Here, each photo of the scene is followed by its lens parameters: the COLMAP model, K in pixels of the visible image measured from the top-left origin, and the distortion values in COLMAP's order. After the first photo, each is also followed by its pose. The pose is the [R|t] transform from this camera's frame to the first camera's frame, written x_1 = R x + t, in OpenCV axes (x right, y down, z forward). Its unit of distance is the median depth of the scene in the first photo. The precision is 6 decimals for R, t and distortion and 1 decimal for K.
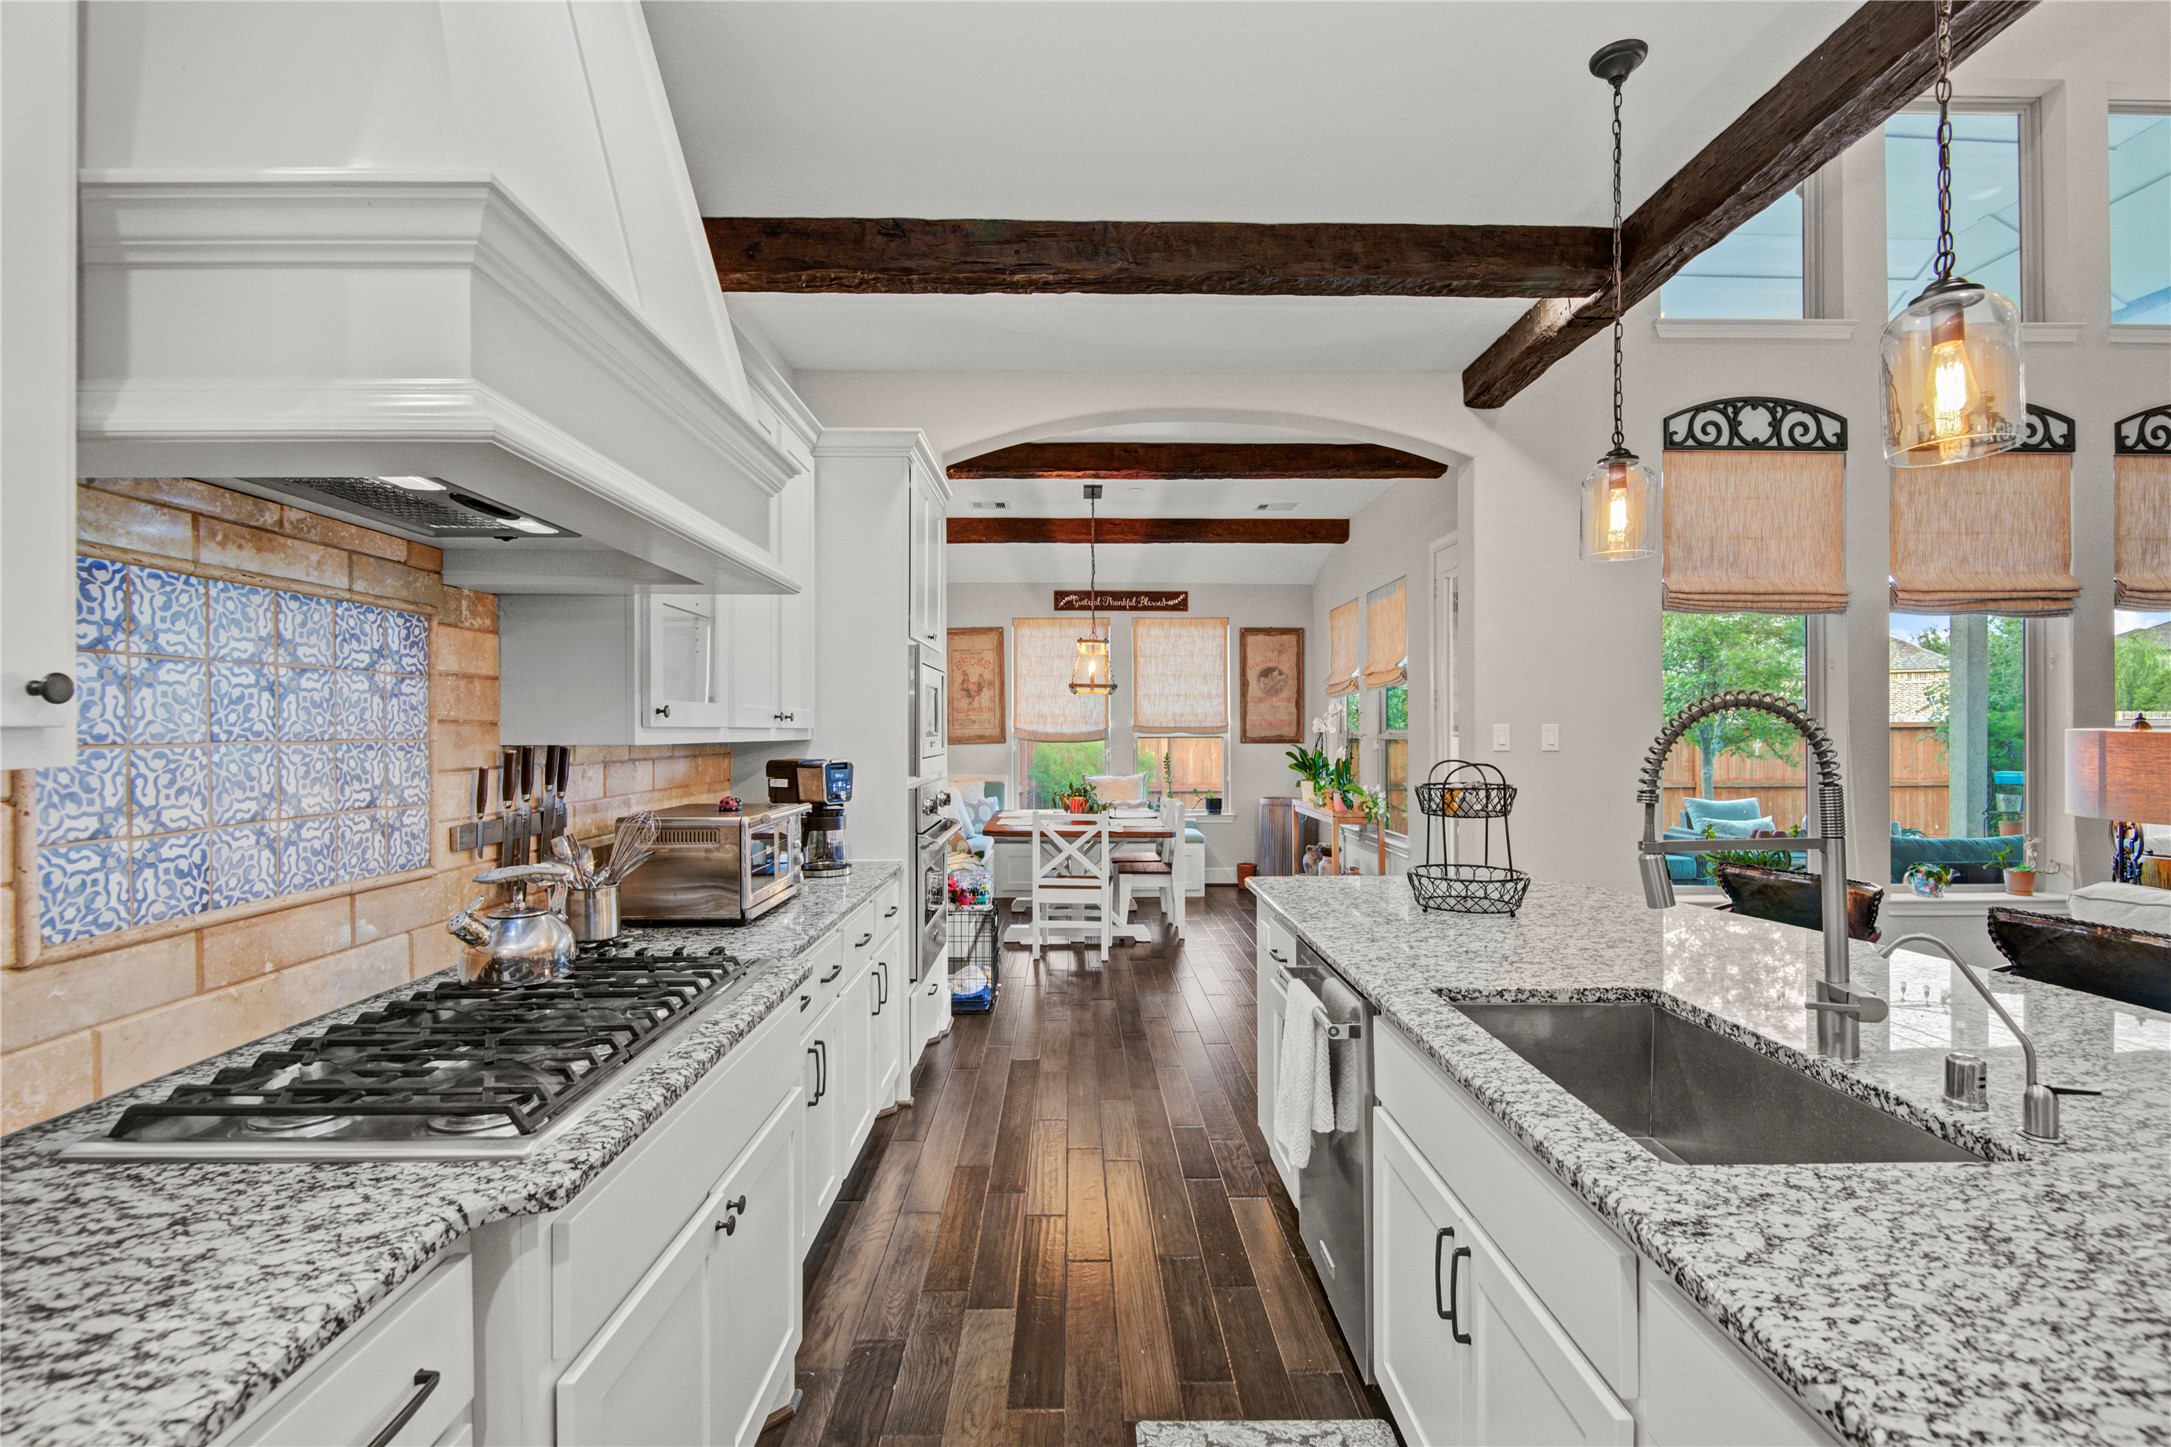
lens RADIAL K [[987.5, 0, 1091.3], [0, 987.5, 730.9], [0, 0, 1]] dist [0.005498, -0.004596]
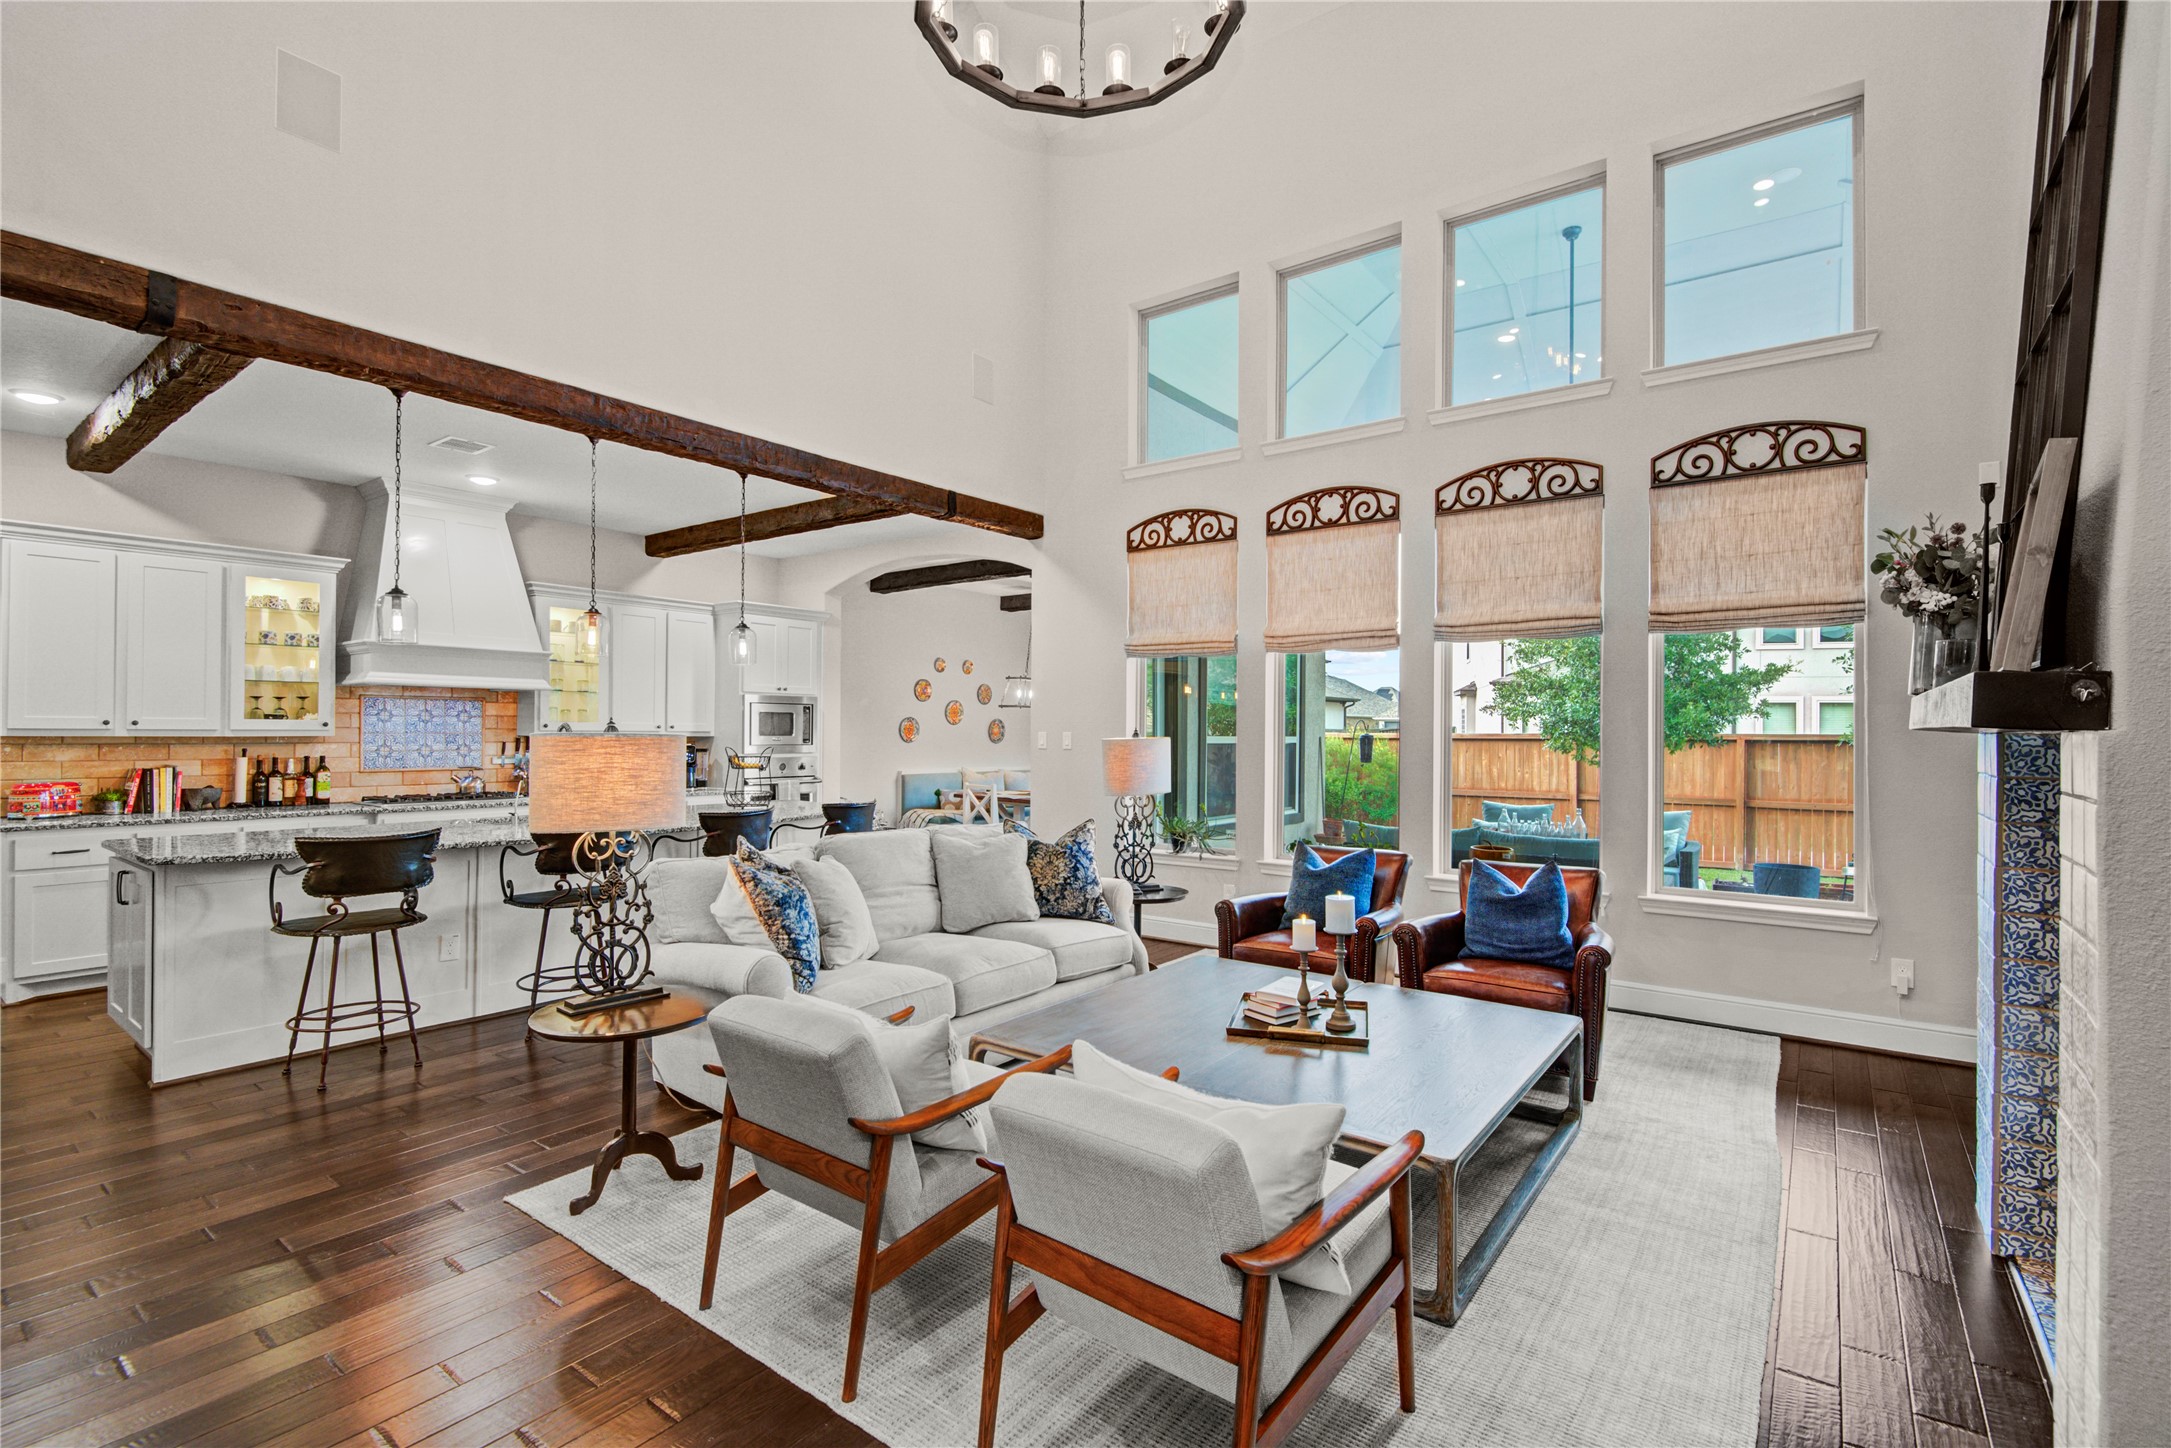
lens RADIAL K [[987.5, 0, 1084.9], [0, 987.5, 726.2], [0, 0, 1]] dist [0.005498, -0.004596]
pose [[0.790227, 0.002926, -0.612808, 1.447841], [-0.009187, 0.999933, -0.007072, -0.005437], [0.612746, 0.011218, 0.790201, -0.237025]]
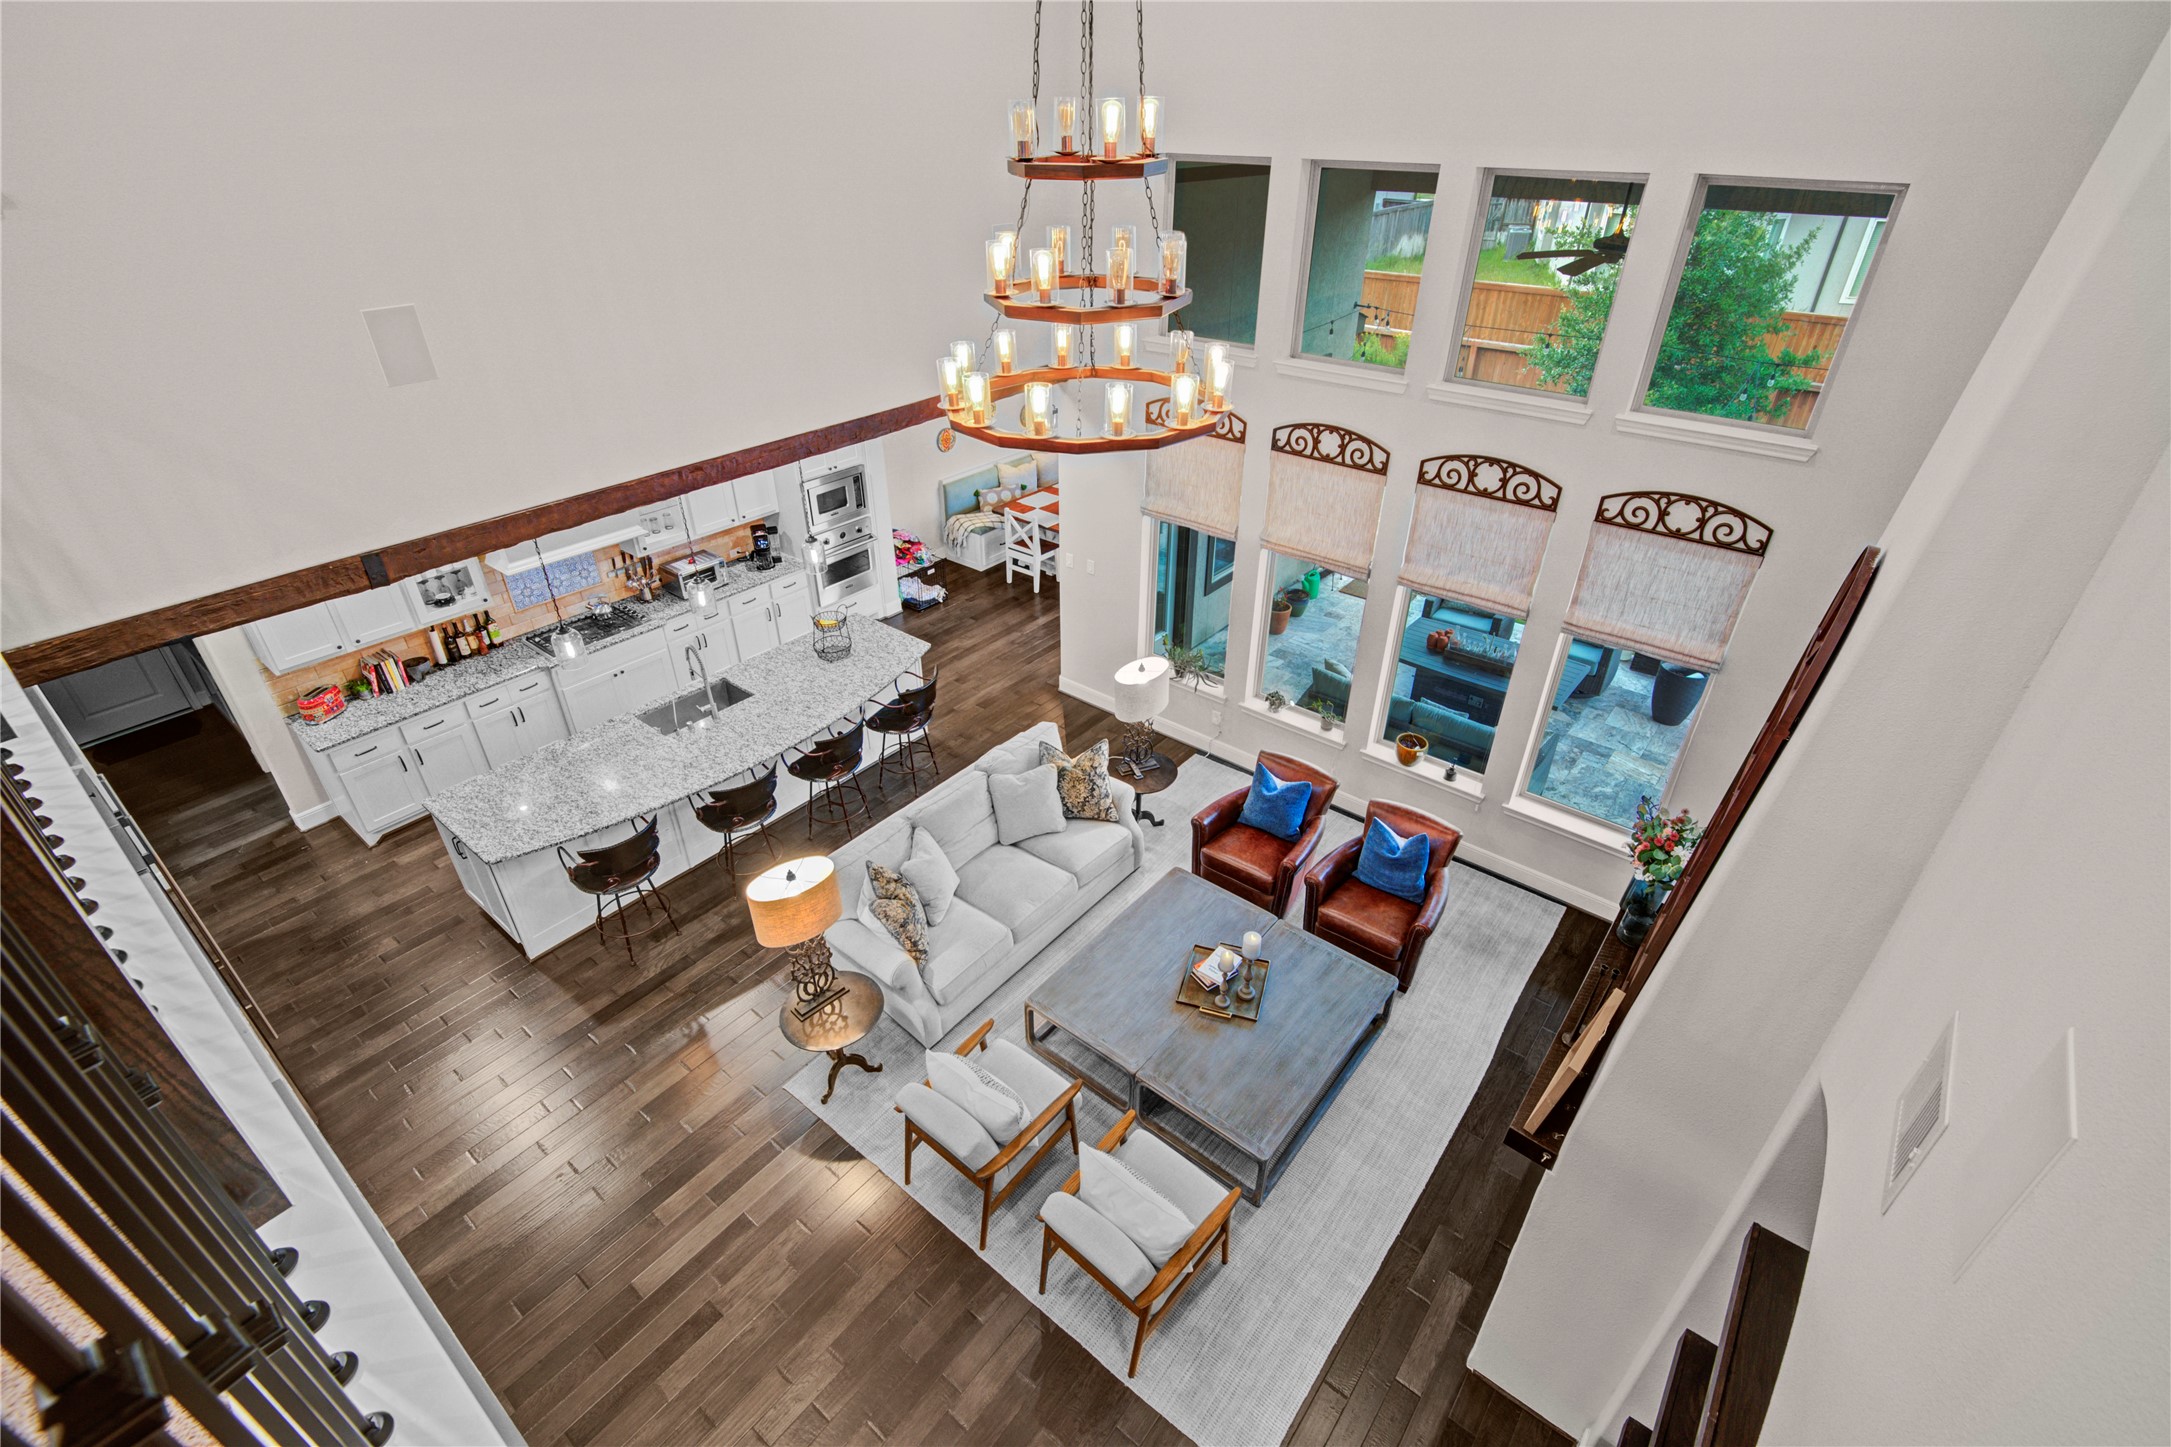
lens RADIAL K [[987.5, 0, 1087.3], [0, 987.5, 724.9], [0, 0, 1]] dist [0.005498, -0.004596]
pose [[0.768623, 0.347324, -0.537200, 1.539938], [-0.005001, 0.843003, 0.537885, -0.733249], [0.639682, -0.410745, 0.649689, -0.322663]]
